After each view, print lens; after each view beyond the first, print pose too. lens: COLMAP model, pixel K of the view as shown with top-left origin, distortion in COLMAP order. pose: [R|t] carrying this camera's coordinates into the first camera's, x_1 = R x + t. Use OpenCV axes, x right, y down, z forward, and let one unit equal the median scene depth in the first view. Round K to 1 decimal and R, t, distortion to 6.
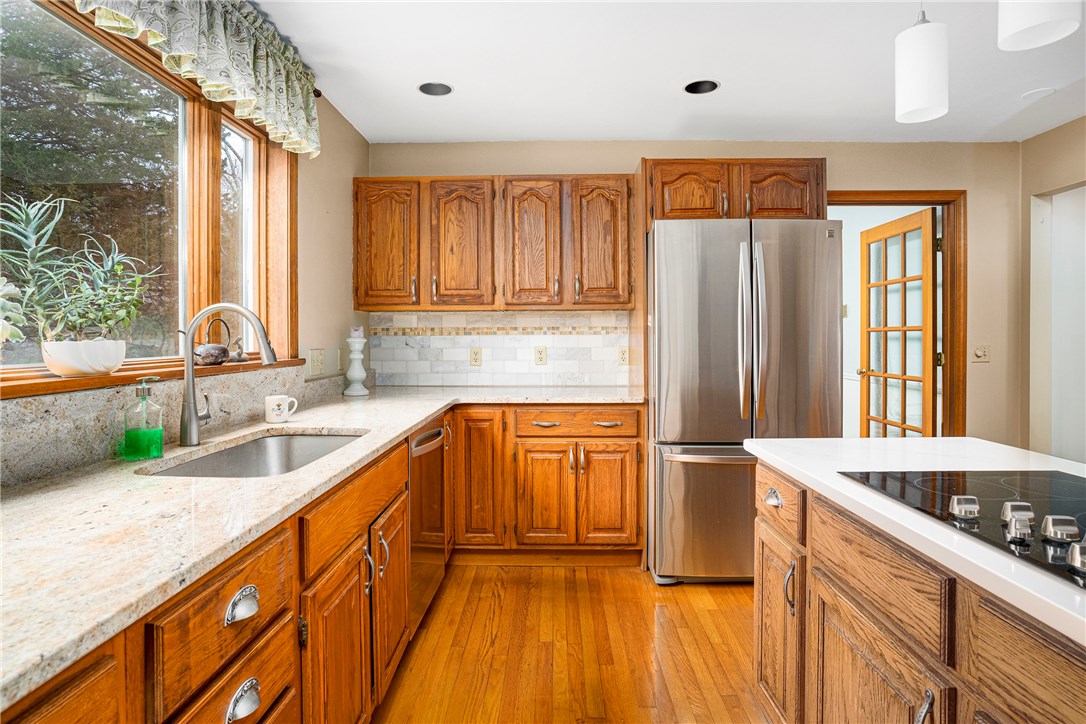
lens RADIAL K [[588.6, 0, 546.5], [0, 588.6, 338.9], [0, 0, 1]] dist [-0.067301, 0.027065]
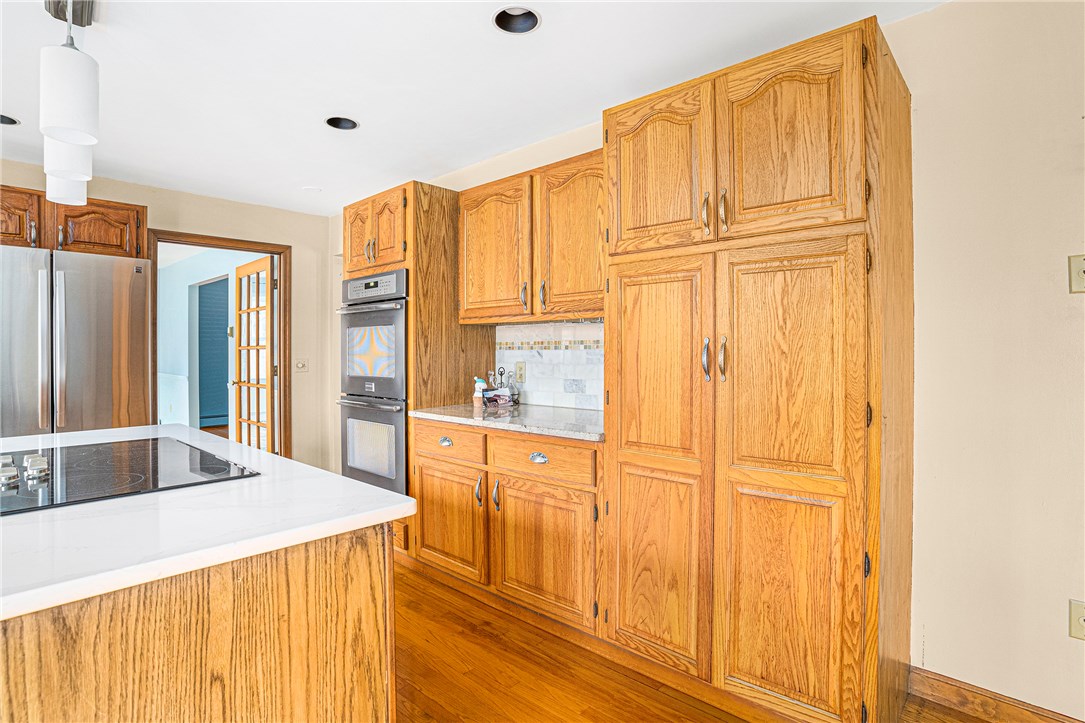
lens RADIAL K [[550.0, 0, 551.3], [0, 550.0, 354.4], [0, 0, 1]] dist [-0.049637, 0.019011]
pose [[0.670505, -0.005875, 0.741882, 0.194467], [0.006607, 0.999976, 0.001947, -0.000593], [-0.741876, 0.003596, 0.670528, -0.338913]]
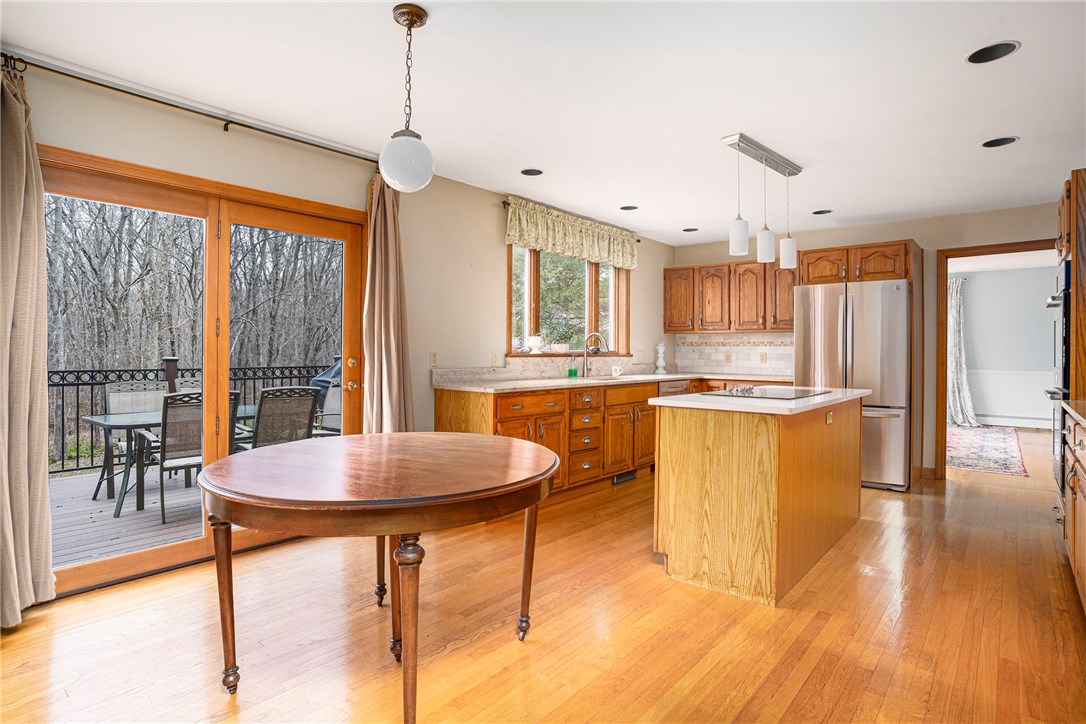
lens RADIAL K [[588.6, 0, 520.8], [0, 588.6, 345.4], [0, 0, 1]] dist [-0.067301, 0.027065]
pose [[0.752139, 0.004322, -0.658991, 0.654202], [-0.015946, 0.999805, -0.011643, 0.025341], [0.658812, 0.019266, 0.752061, -0.881838]]
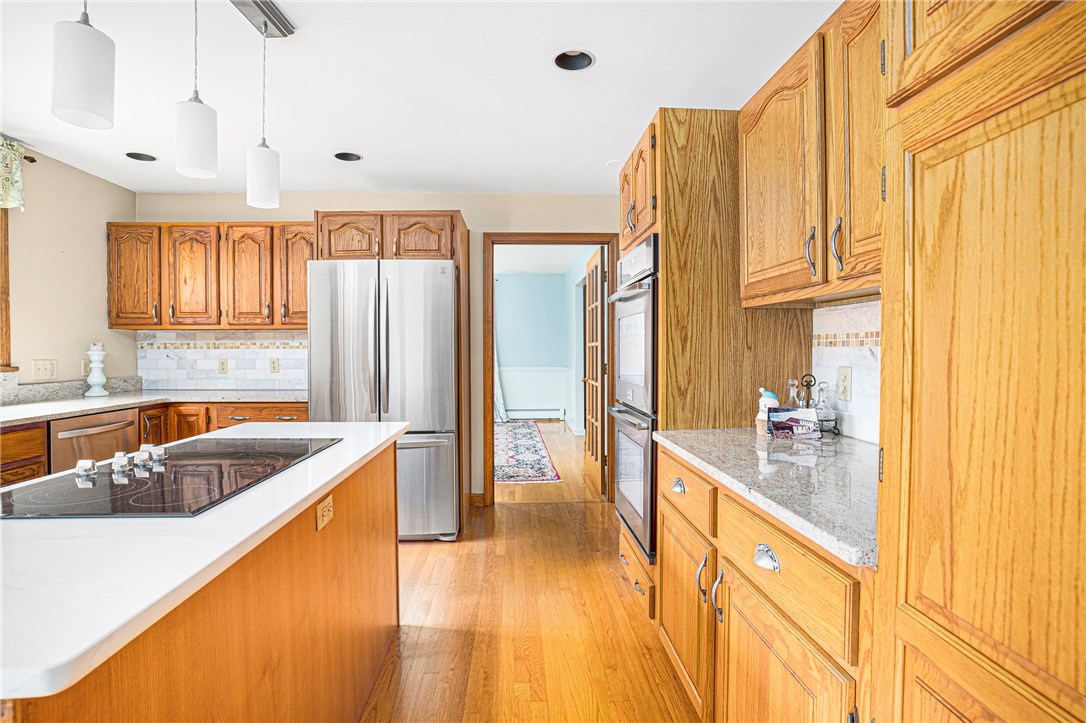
lens RADIAL K [[550.5, 0, 542.5], [0, 550.5, 358.5], [0, 0, 1]] dist [-0.049637, 0.019011]
pose [[0.998749, 0.000887, 0.049992, 0.547530], [-0.001480, 0.999929, 0.011810, -0.000797], [-0.049978, -0.011869, 0.998680, -0.199155]]
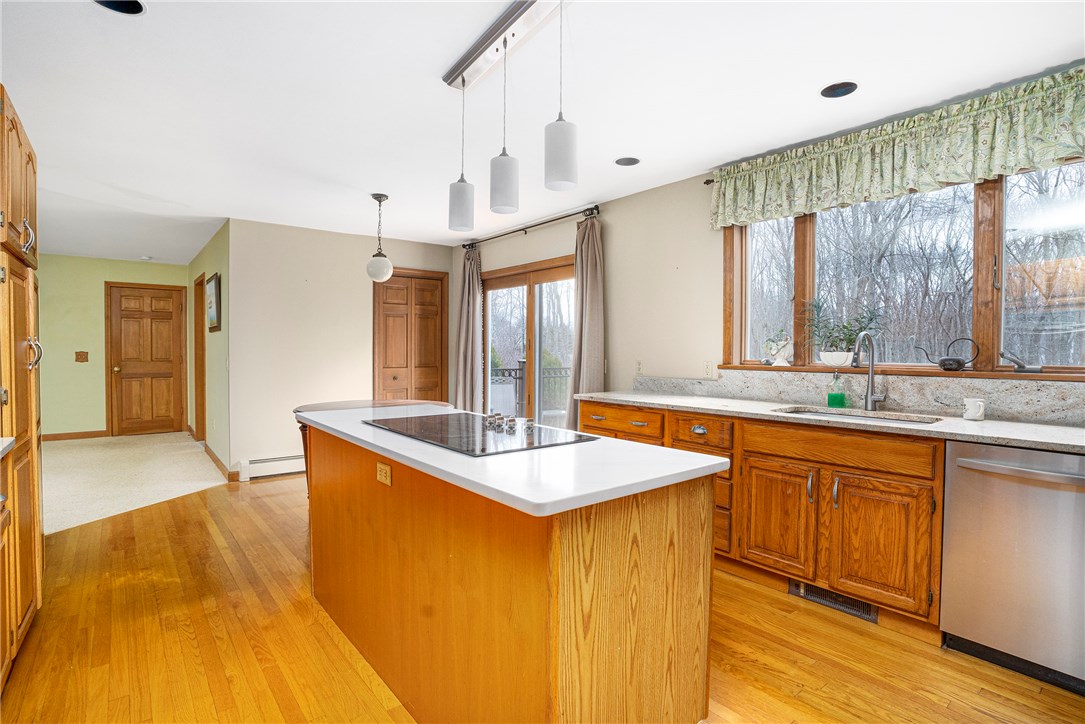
lens RADIAL K [[522.2, 0, 561.6], [0, 522.2, 358.9], [0, 0, 1]] dist [-0.048245, 0.002074]
pose [[-0.752229, 0.008389, -0.658848, 0.594869], [-0.010292, 0.999647, 0.024479, -0.003672], [0.658821, 0.025194, -0.751878, 0.785641]]
